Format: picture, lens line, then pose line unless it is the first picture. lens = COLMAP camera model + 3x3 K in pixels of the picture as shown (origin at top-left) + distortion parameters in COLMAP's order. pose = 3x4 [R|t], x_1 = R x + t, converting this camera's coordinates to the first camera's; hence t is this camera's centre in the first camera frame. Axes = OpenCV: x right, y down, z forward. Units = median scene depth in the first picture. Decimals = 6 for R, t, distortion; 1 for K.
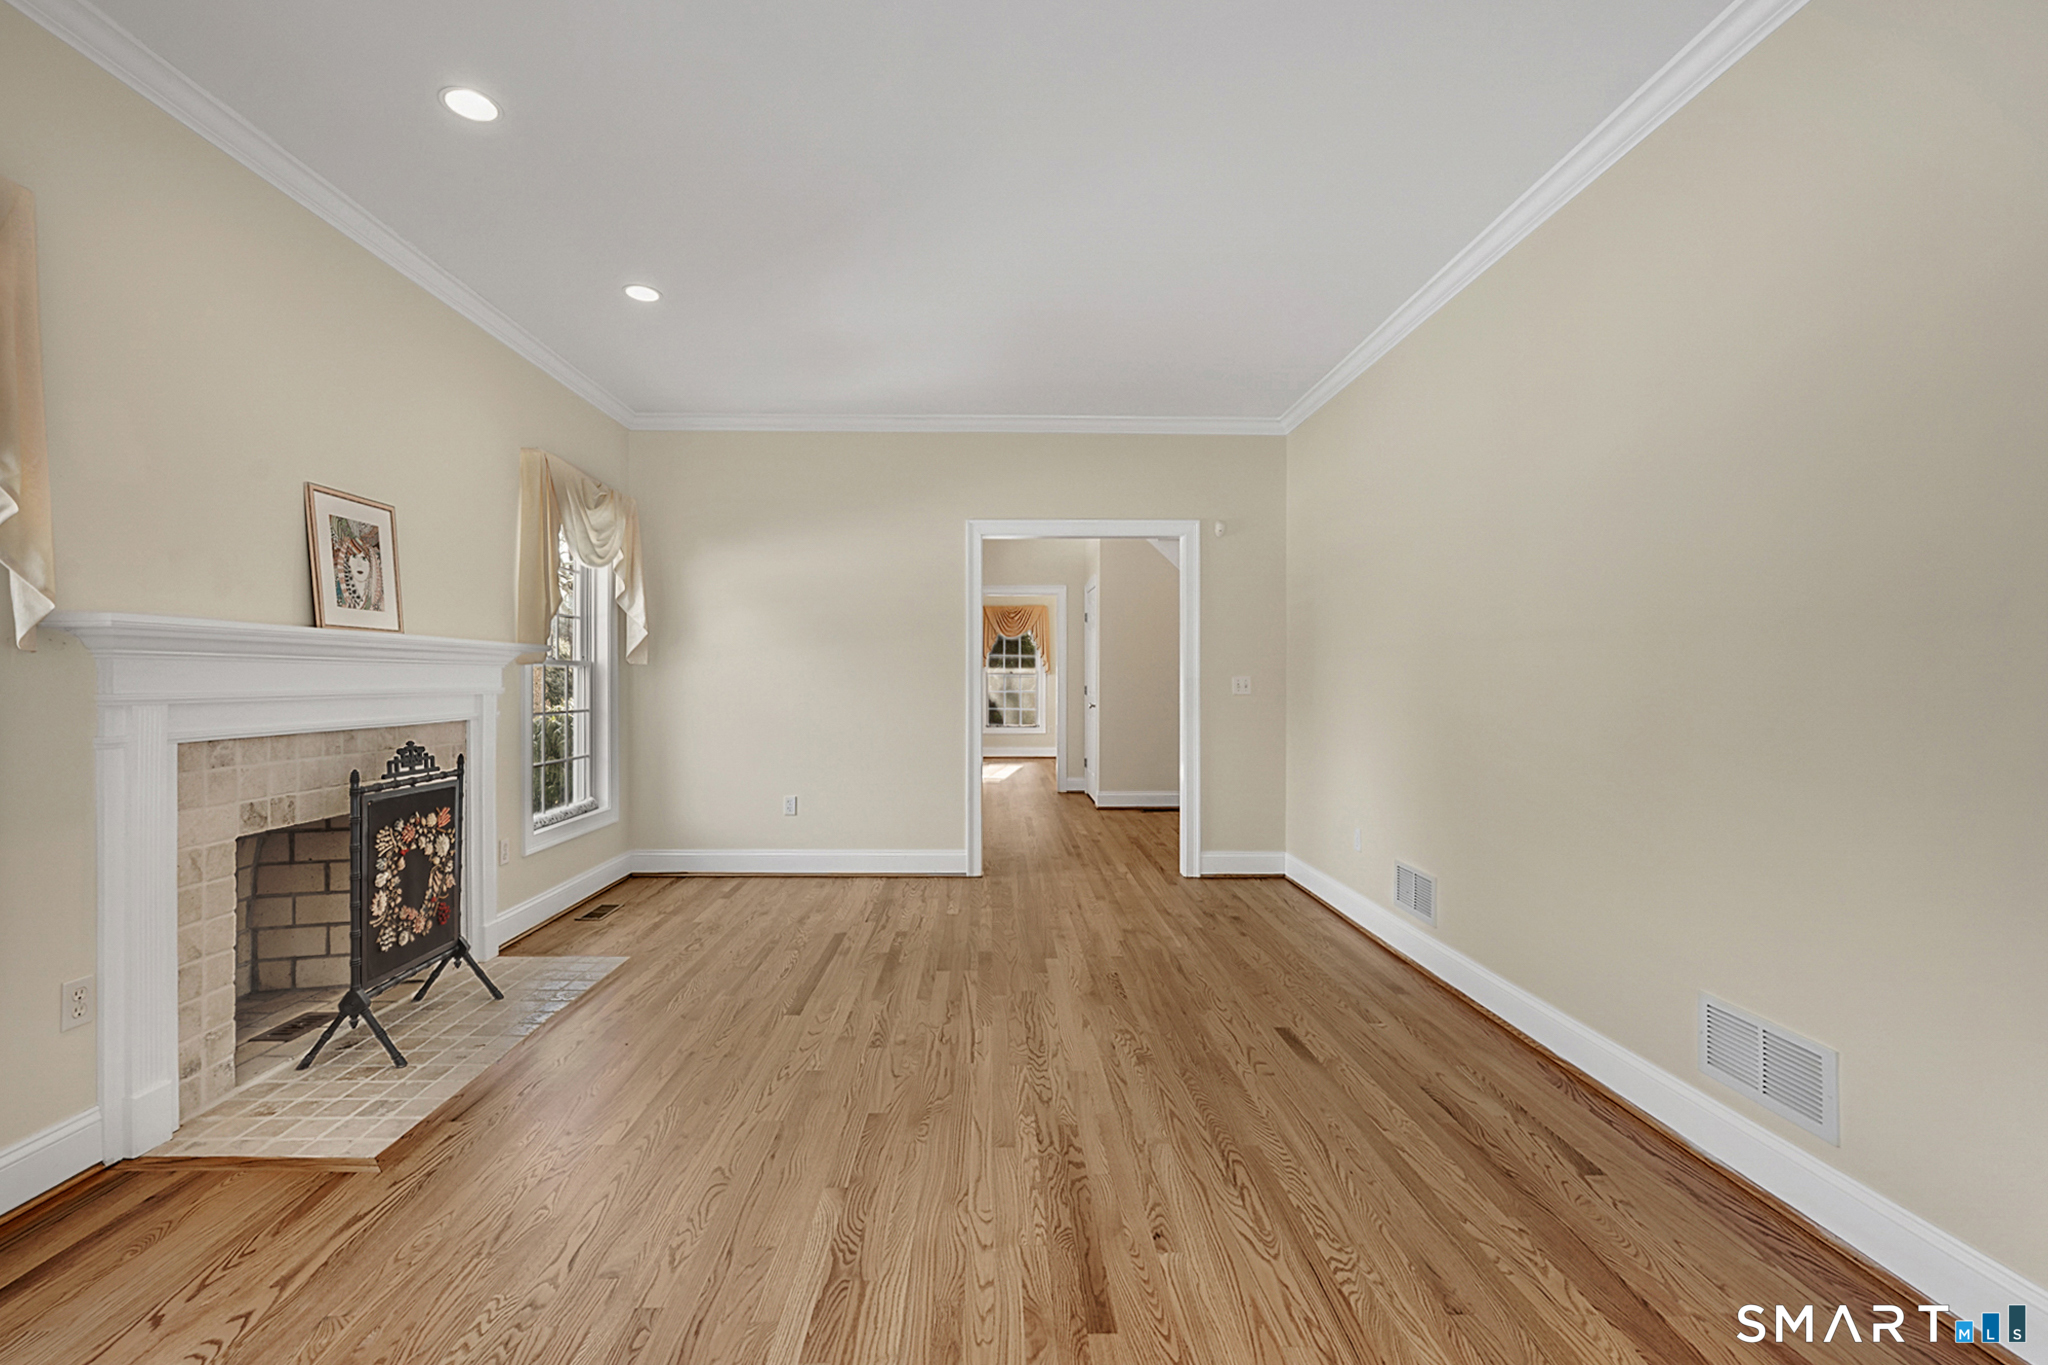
lens RADIAL K [[823.0, 0, 1024.5], [0, 823.0, 687.2], [0, 0, 1]] dist [0.002988, 0.000222]
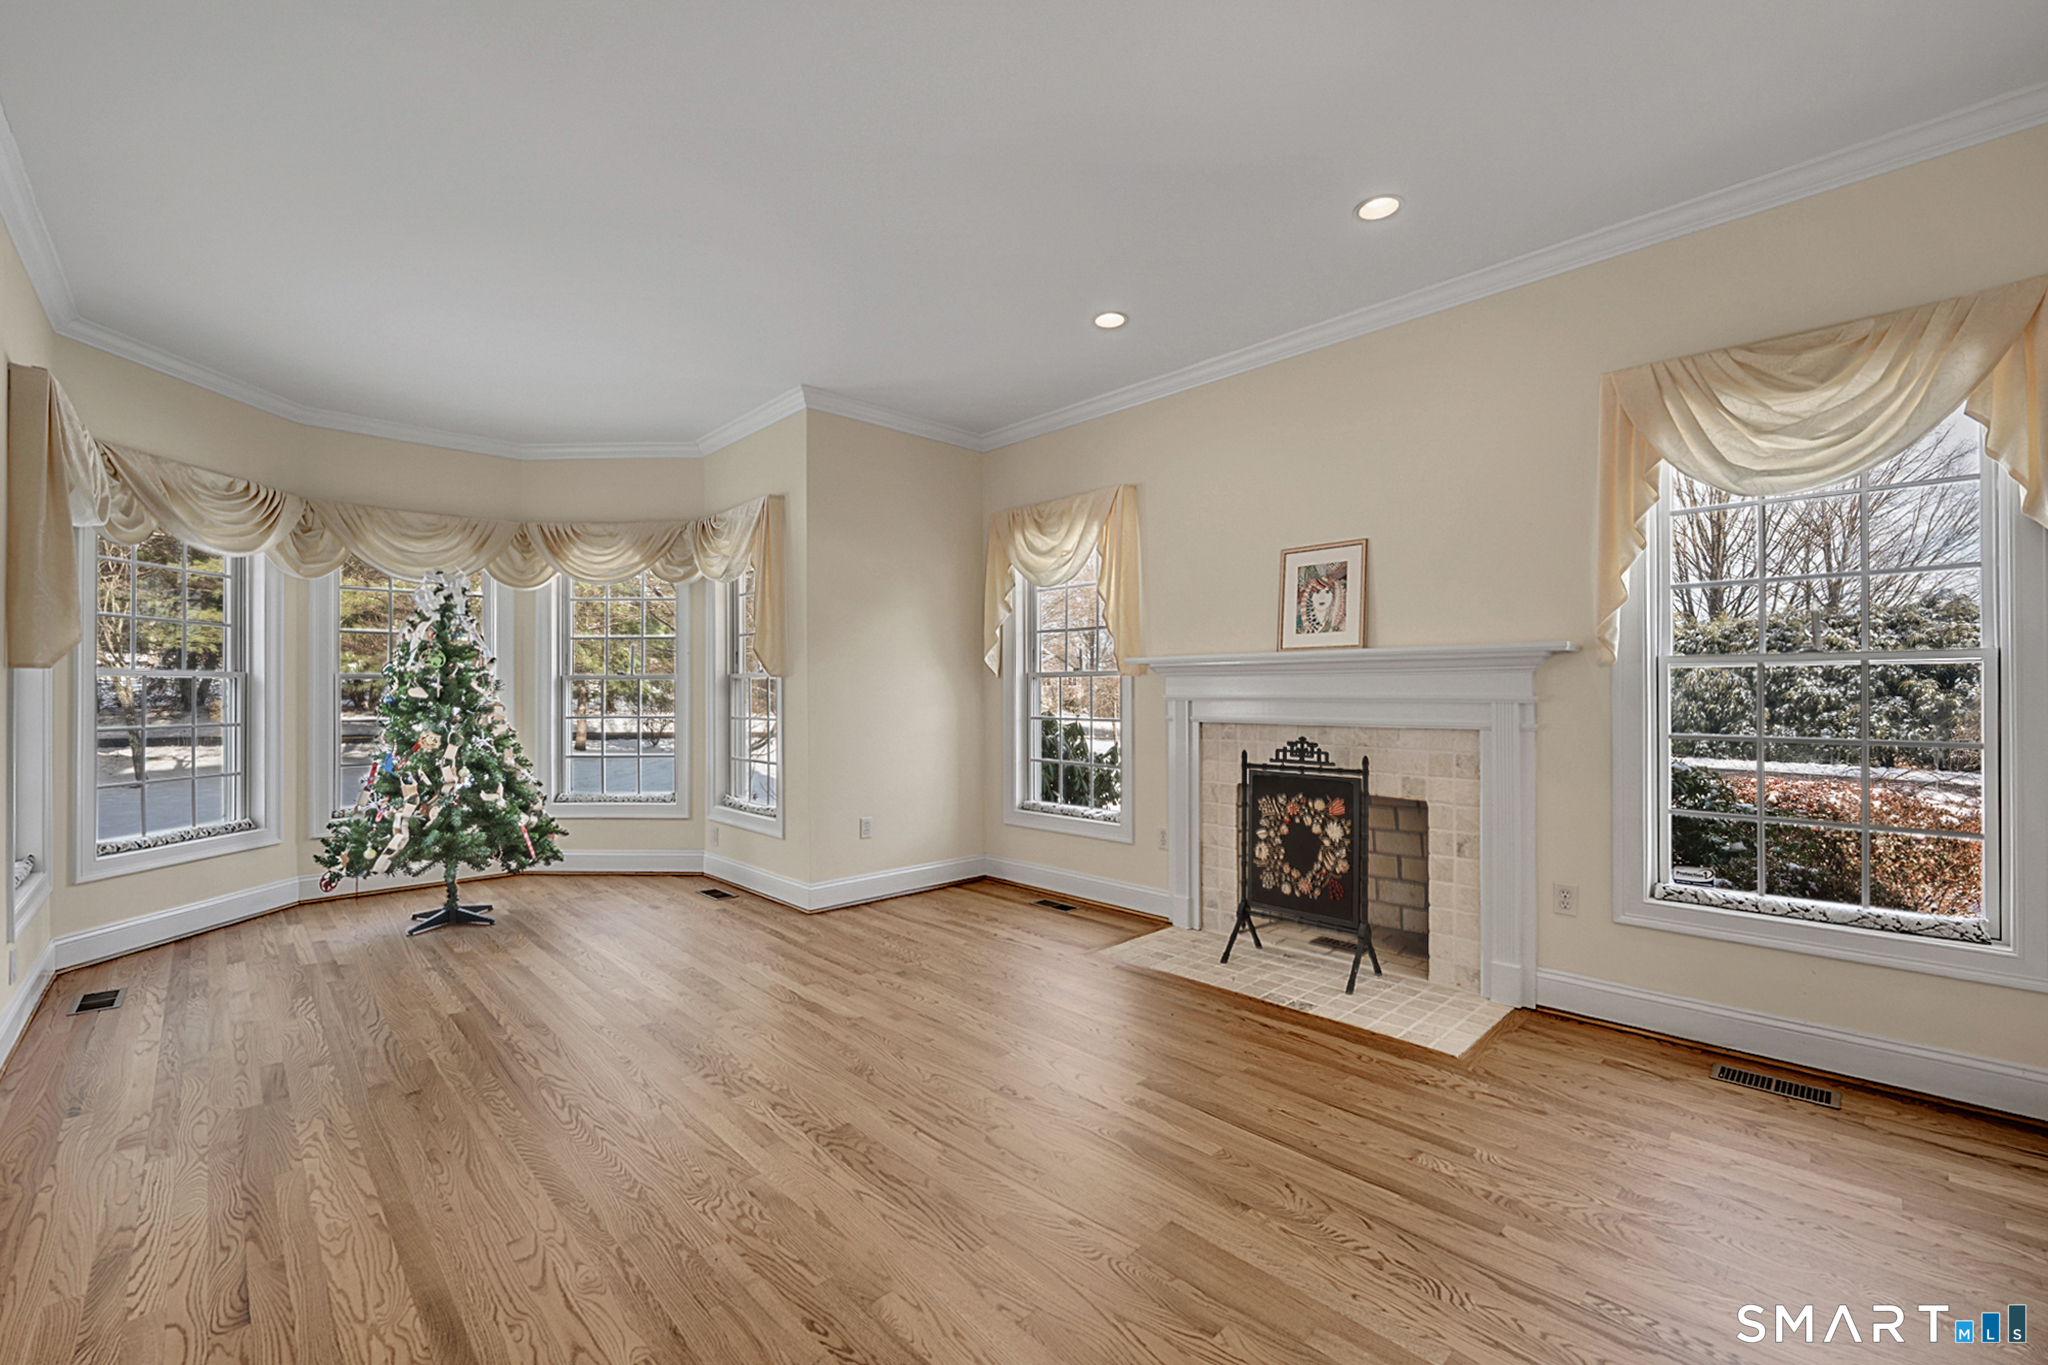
lens RADIAL K [[823.0, 0, 1023.3], [0, 823.0, 682.7], [0, 0, 1]] dist [0.002988, 0.000222]
pose [[-0.734356, -0.002037, -0.678761, 0.414316], [-0.000958, 0.999998, -0.001965, -0.013069], [0.678764, -0.000793, -0.734356, 1.645558]]
